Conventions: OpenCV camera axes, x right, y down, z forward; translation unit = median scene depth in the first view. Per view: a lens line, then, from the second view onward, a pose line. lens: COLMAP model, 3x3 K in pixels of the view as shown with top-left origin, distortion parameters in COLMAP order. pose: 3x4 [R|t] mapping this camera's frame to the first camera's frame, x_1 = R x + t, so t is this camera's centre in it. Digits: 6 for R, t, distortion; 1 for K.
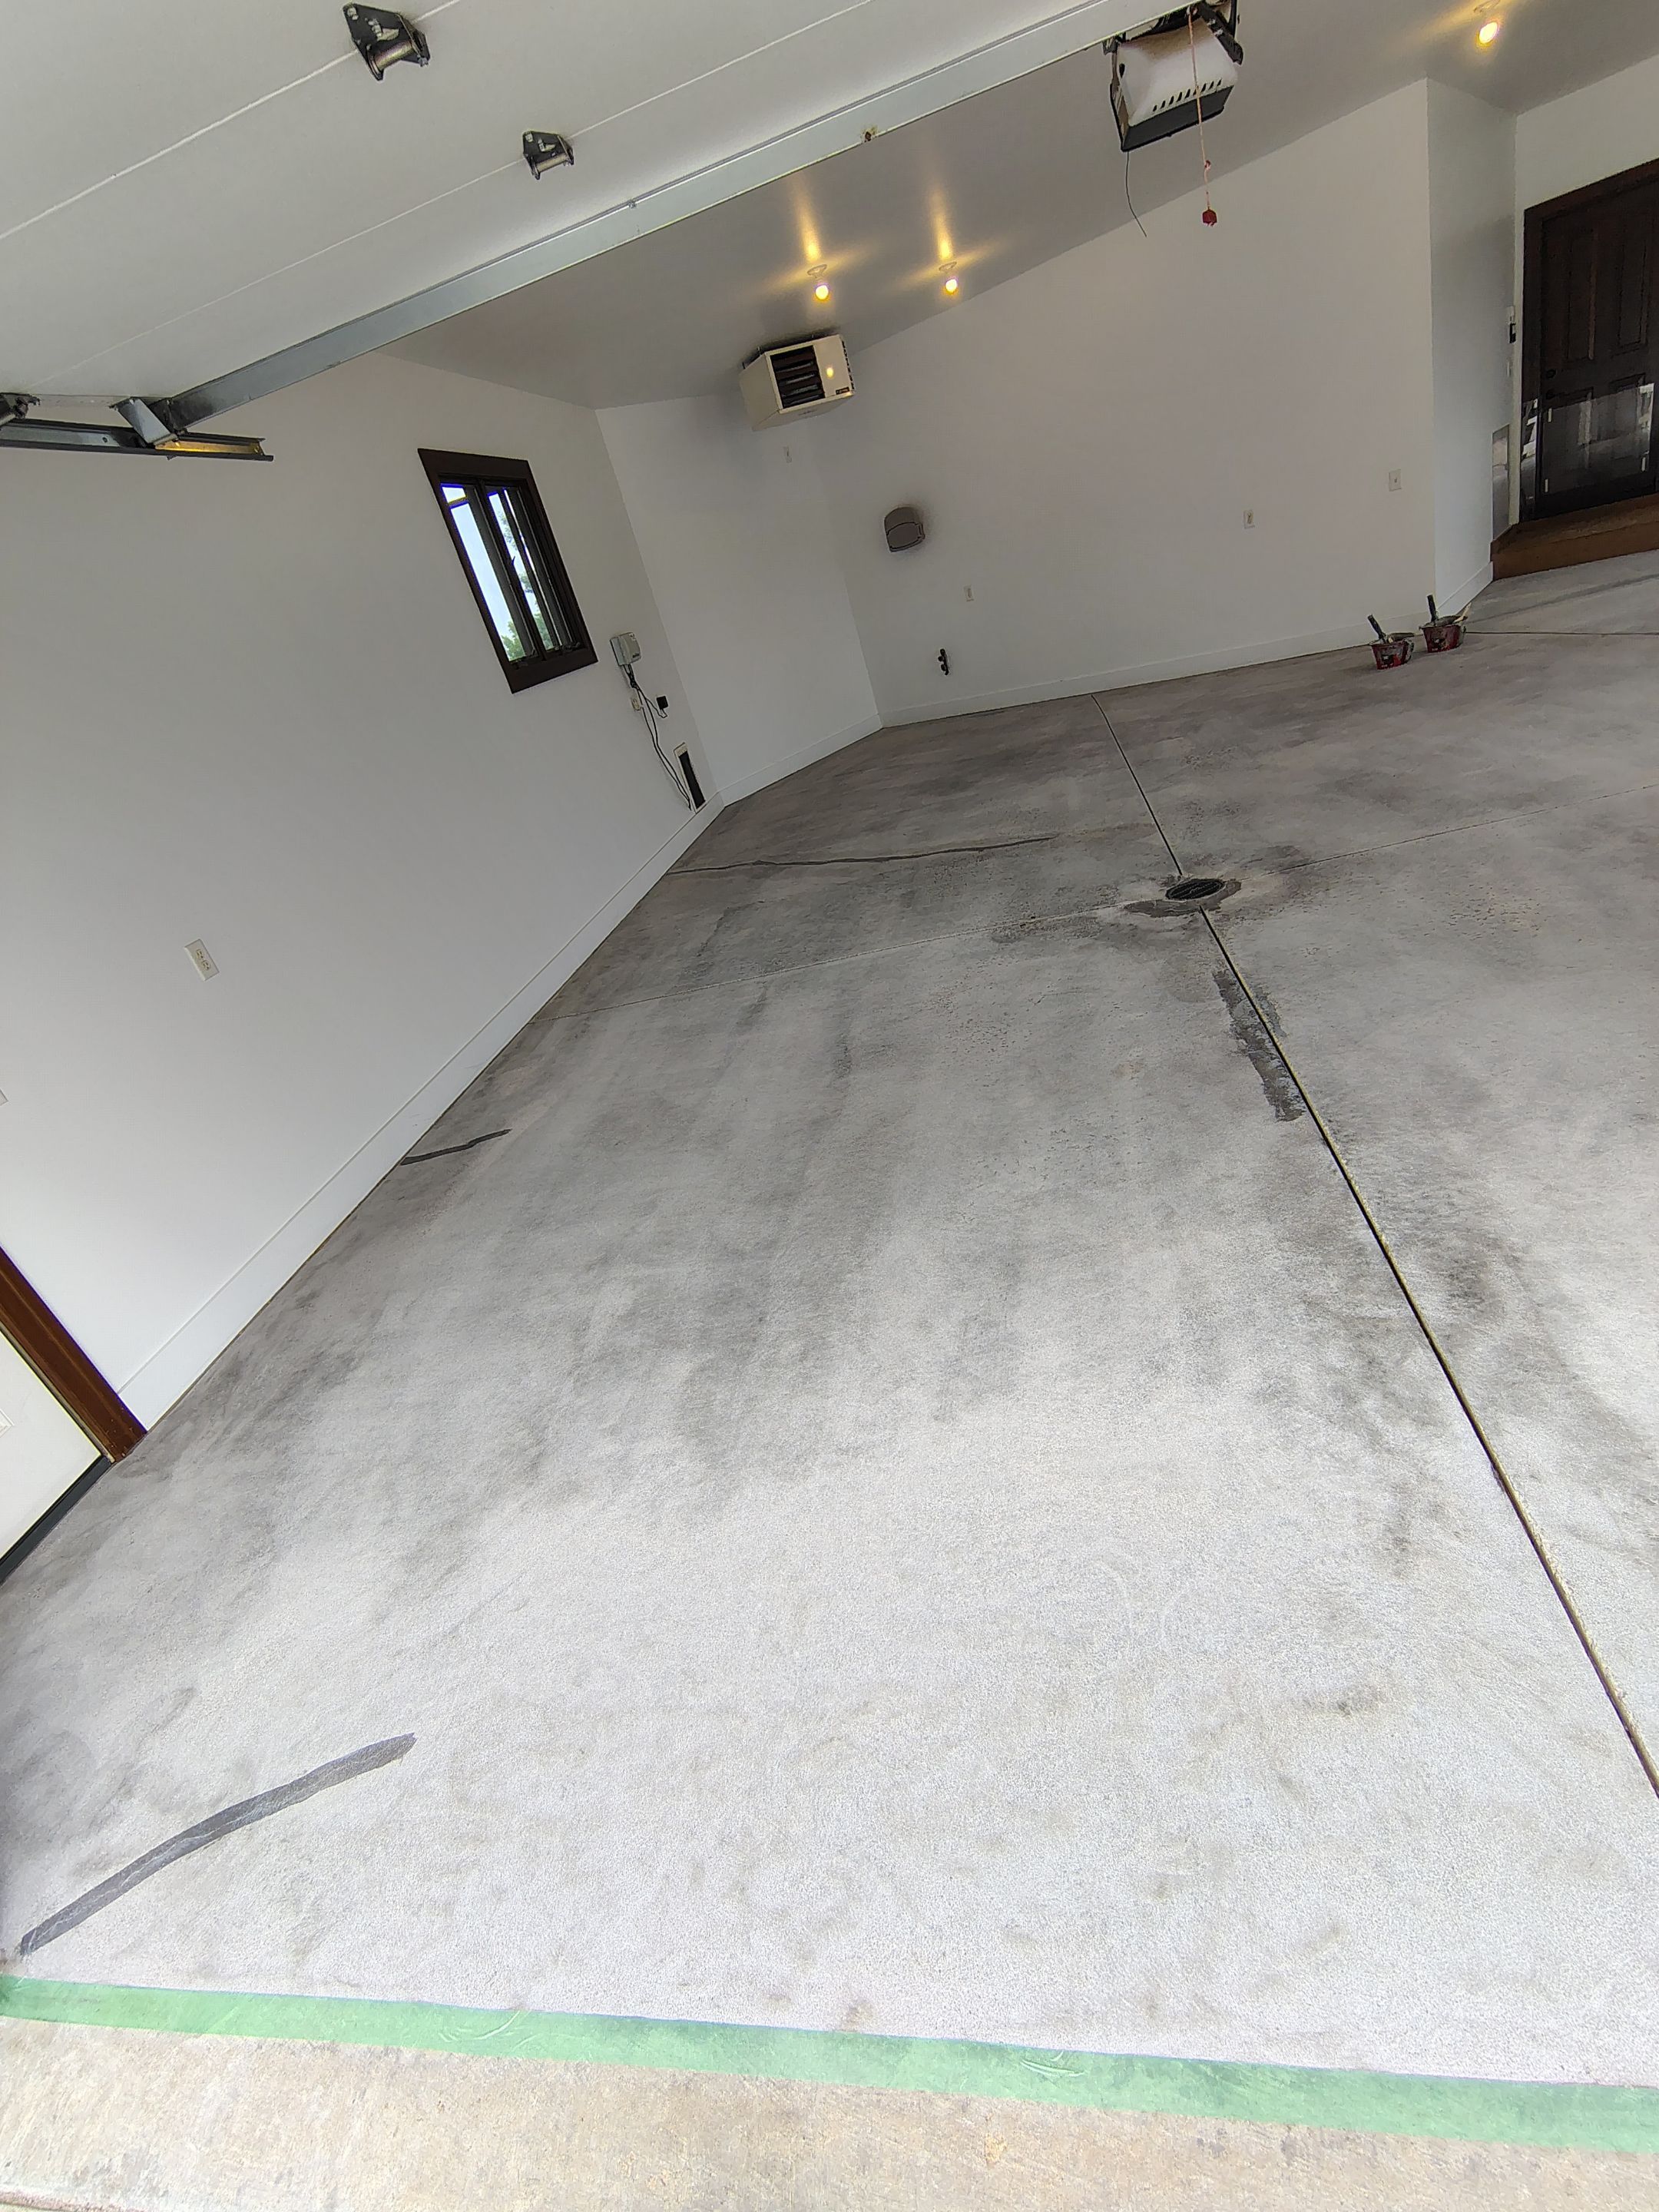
lens RADIAL K [[1031.2, 0, 839.7], [0, 1031.2, 1093.3], [0, 0, 1]] dist [-0.010829, 0.003361]
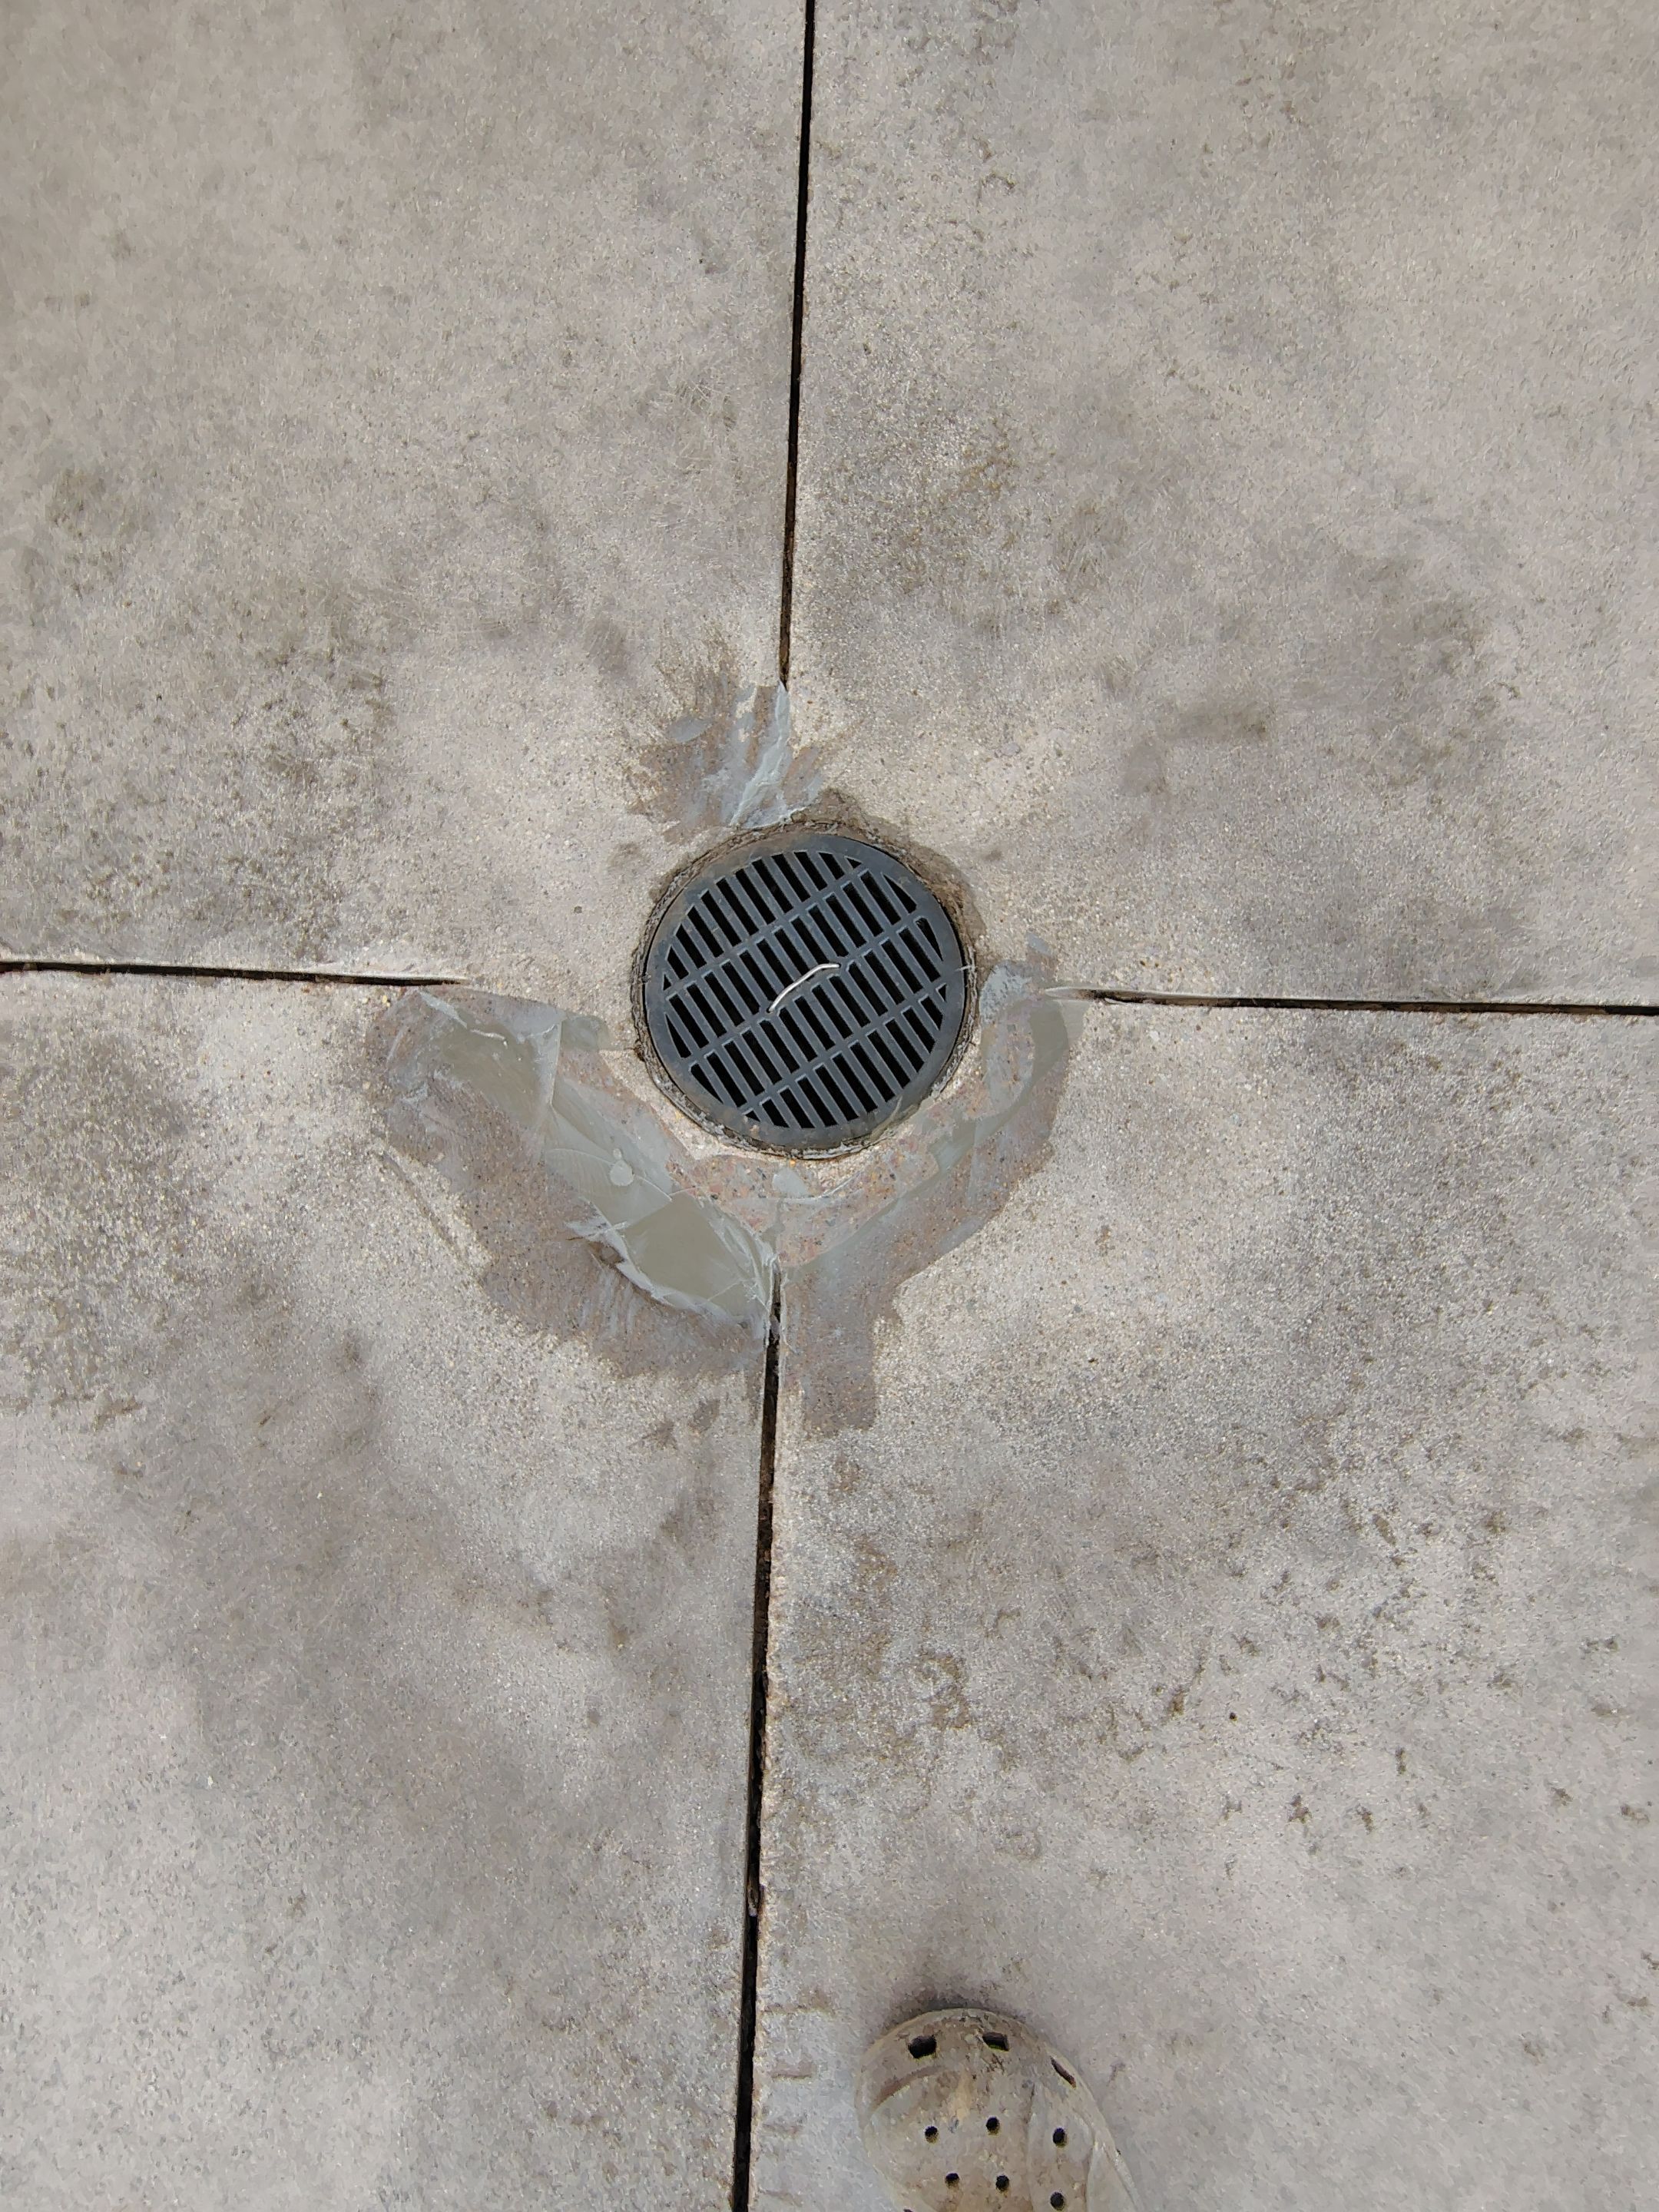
lens RADIAL K [[1031.2, 0, 831.6], [0, 1031.2, 1107.7], [0, 0, 1]] dist [-0.010829, 0.003361]
pose [[0.965610, -0.079647, 0.247495, 0.319695], [-0.159572, 0.569992, 0.806006, -0.329008], [-0.205267, -0.817781, 0.537681, 0.933081]]
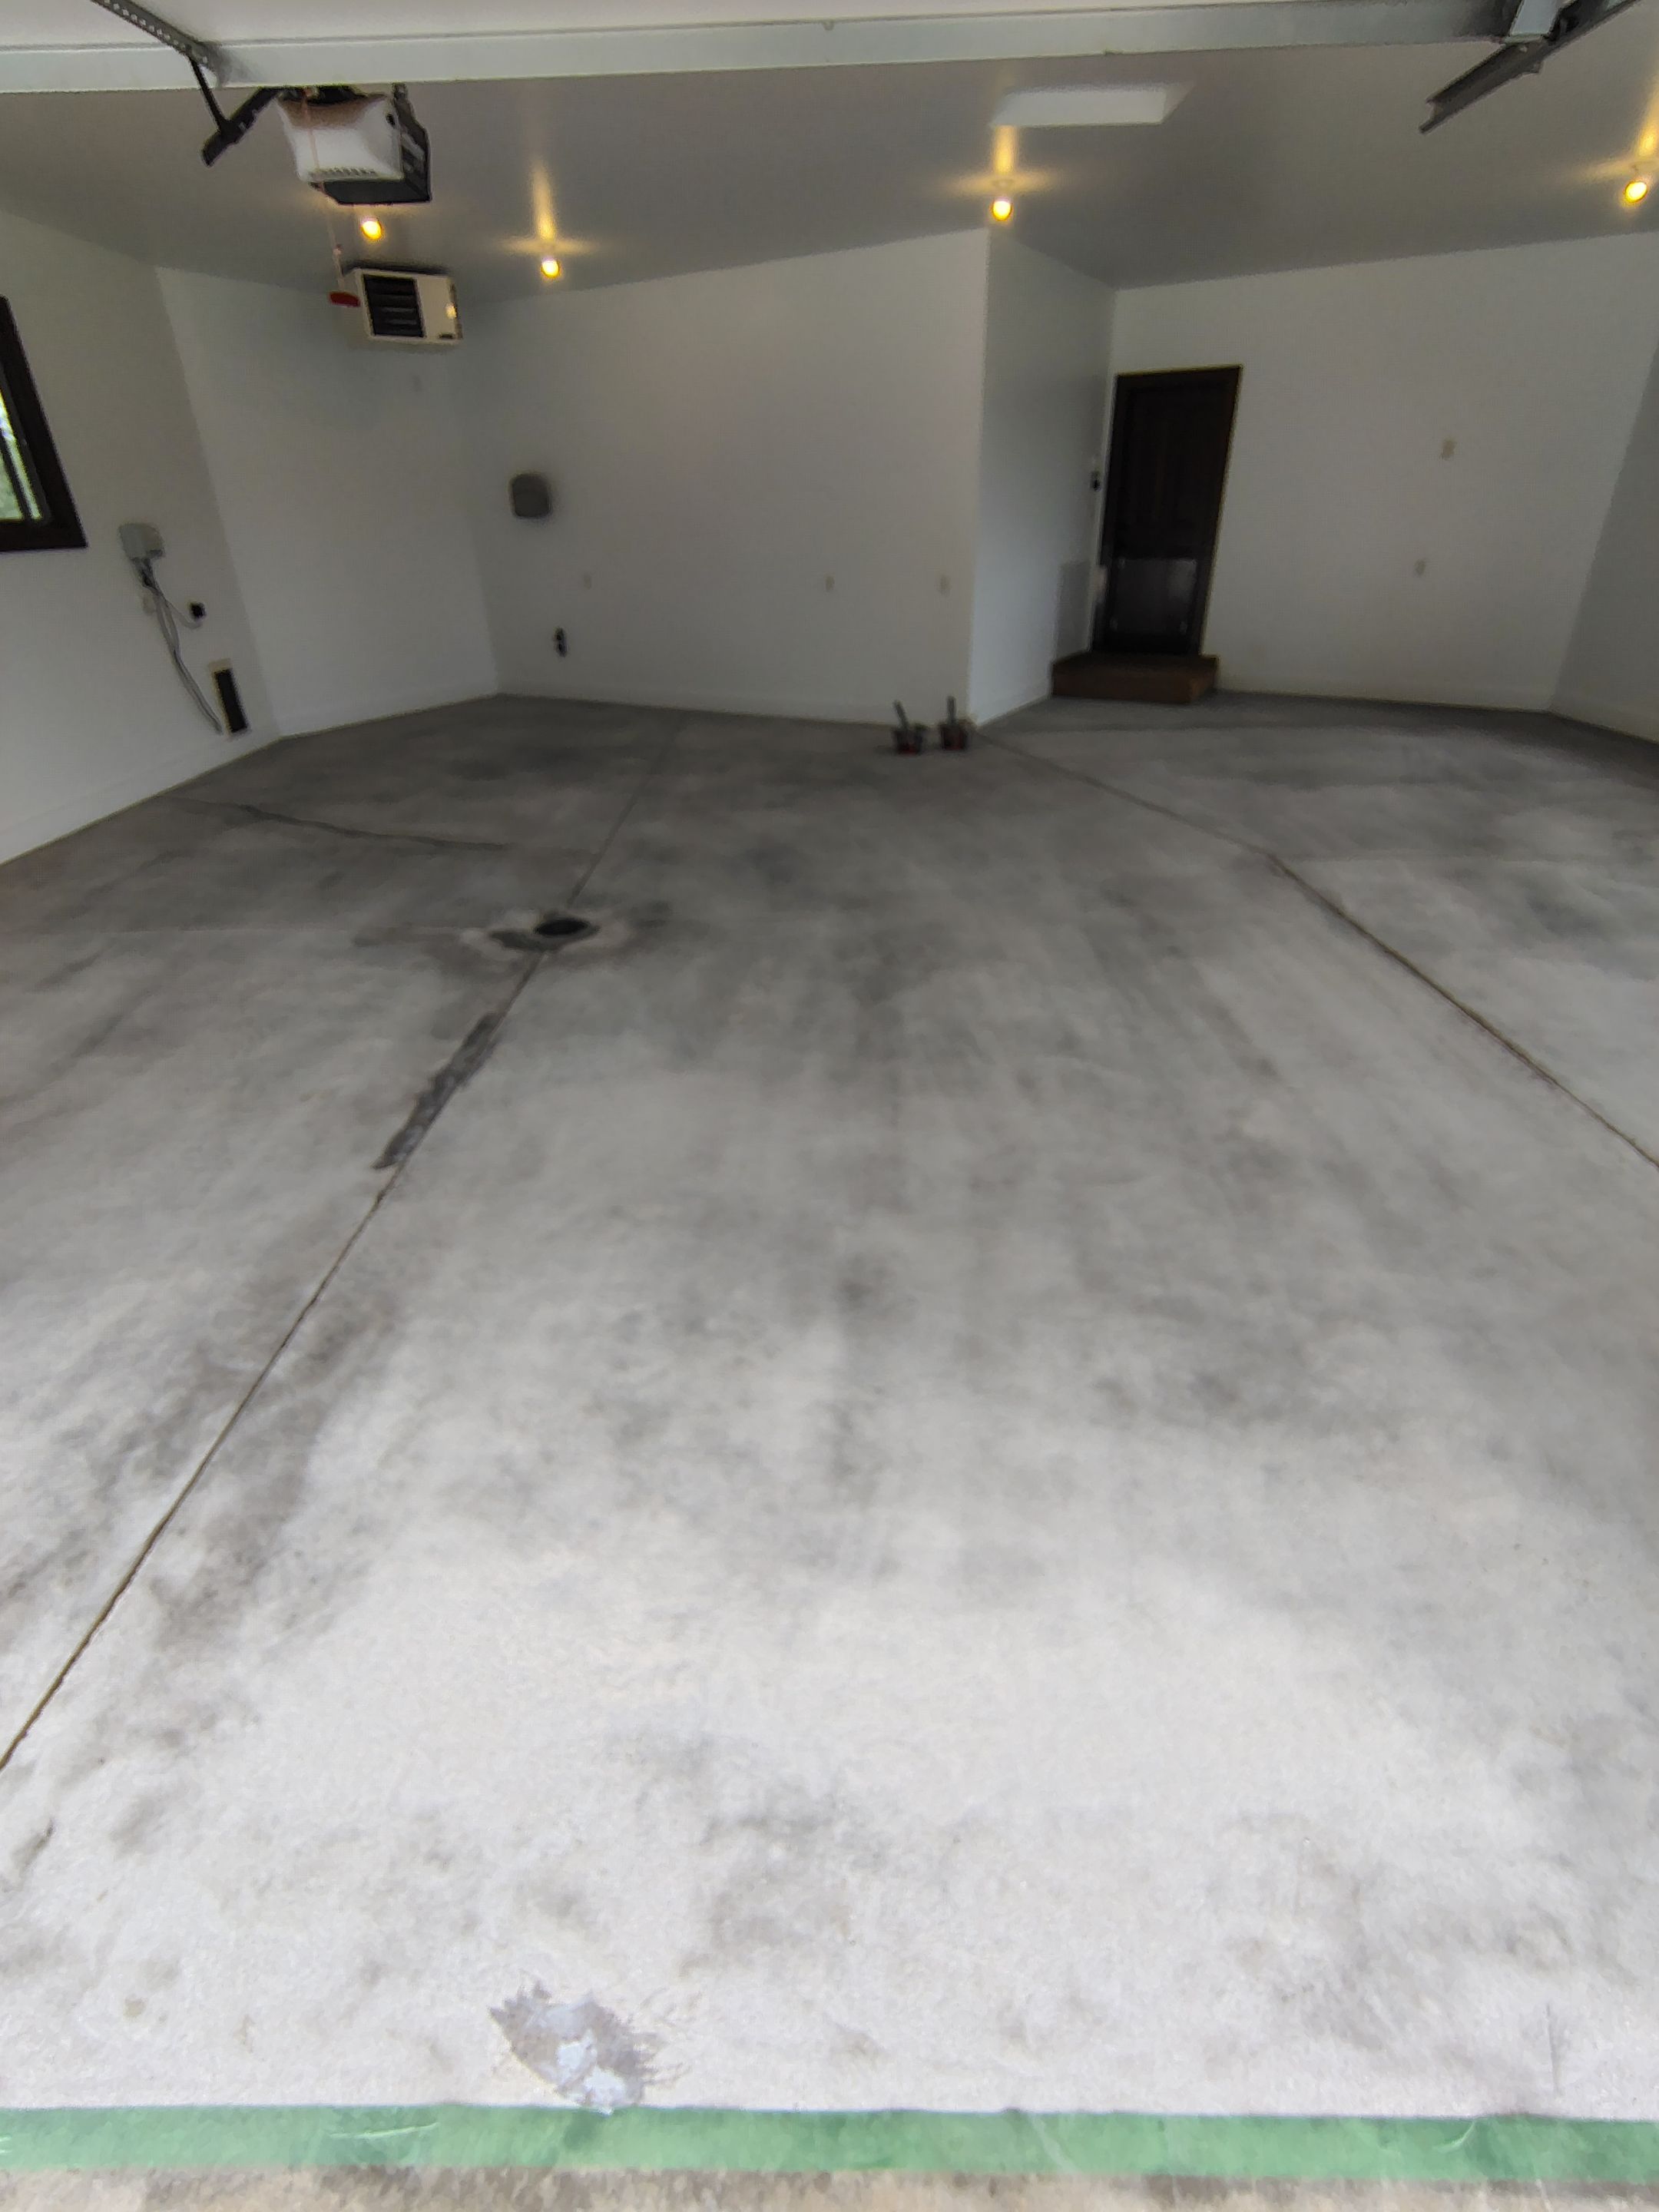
lens RADIAL K [[1031.2, 0, 832.4], [0, 1031.2, 1100.0], [0, 0, 1]] dist [-0.010829, 0.003361]
pose [[0.956508, 0.144182, 0.253582, 0.384109], [-0.151342, 0.988442, 0.008850, -0.079797], [-0.249375, -0.046843, 0.967273, -0.090512]]
